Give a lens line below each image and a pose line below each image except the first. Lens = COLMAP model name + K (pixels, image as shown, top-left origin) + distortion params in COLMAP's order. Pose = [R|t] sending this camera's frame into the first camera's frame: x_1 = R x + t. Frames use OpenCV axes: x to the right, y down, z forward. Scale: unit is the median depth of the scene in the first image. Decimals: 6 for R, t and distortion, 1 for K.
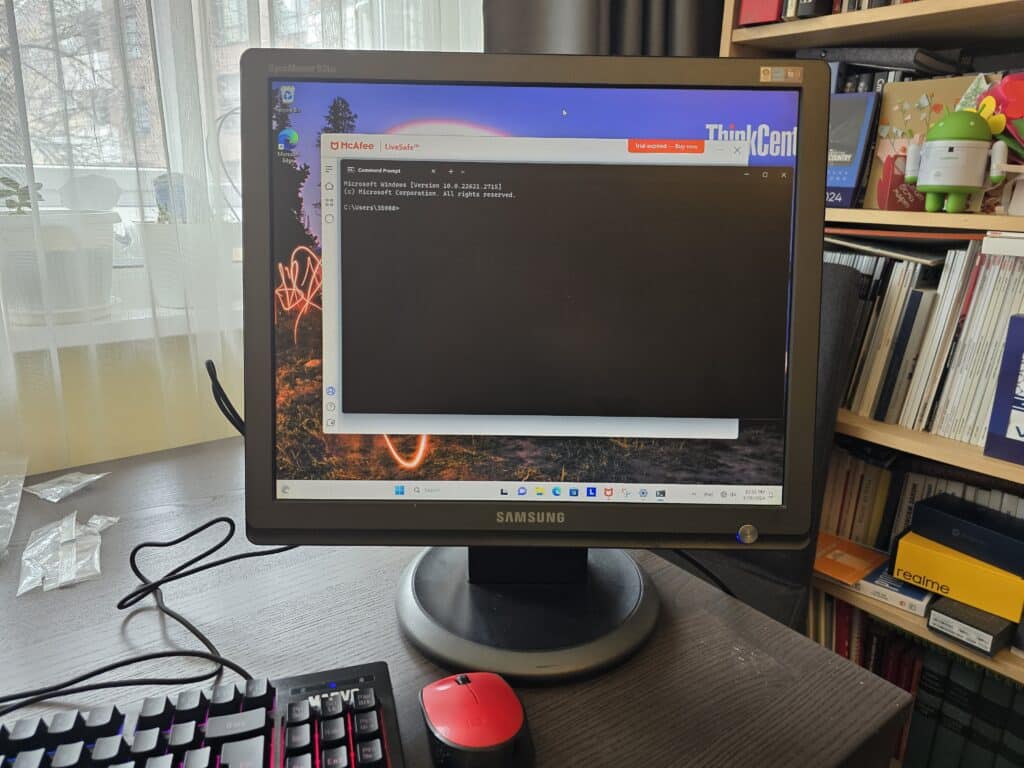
lens RADIAL K [[708.4, 0, 515.3], [0, 708.4, 378.3], [0, 0, 1]] dist [0.032140, -0.038742]
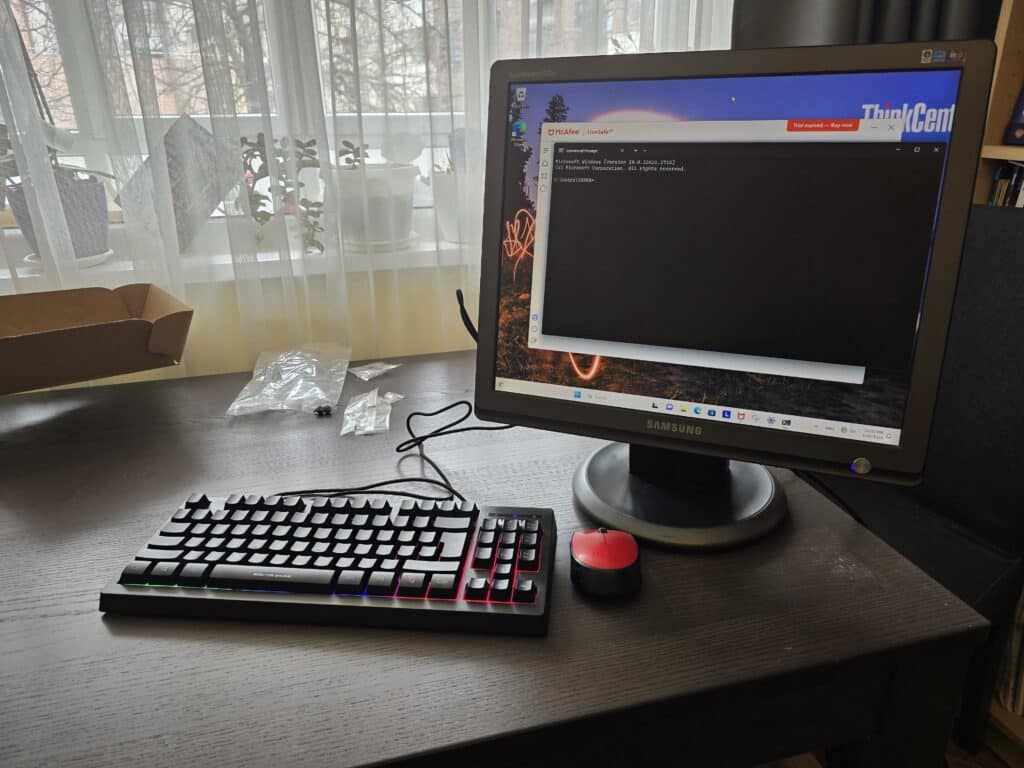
lens RADIAL K [[711.4, 0, 511.1], [0, 711.4, 395.0], [0, 0, 1]] dist [0.043930, -0.043284]
pose [[0.922155, 0.115646, -0.369128, 0.221351], [-0.070624, 0.988559, 0.133278, -0.013496], [0.380318, -0.096834, 0.919772, -0.297773]]
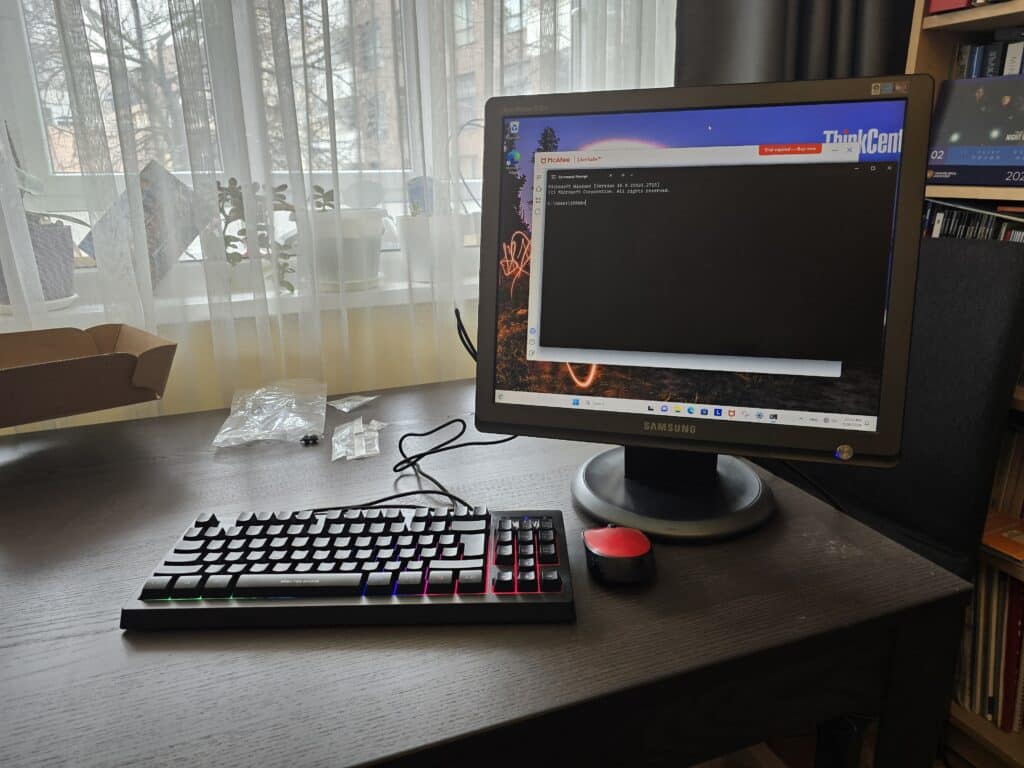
lens RADIAL K [[711.4, 0, 503.6], [0, 711.4, 389.9], [0, 0, 1]] dist [0.043930, -0.043284]
pose [[0.955350, 0.051517, -0.290952, 0.112958], [-0.042383, 0.998393, 0.037614, 0.085763], [0.292422, -0.023603, 0.955998, -0.415566]]
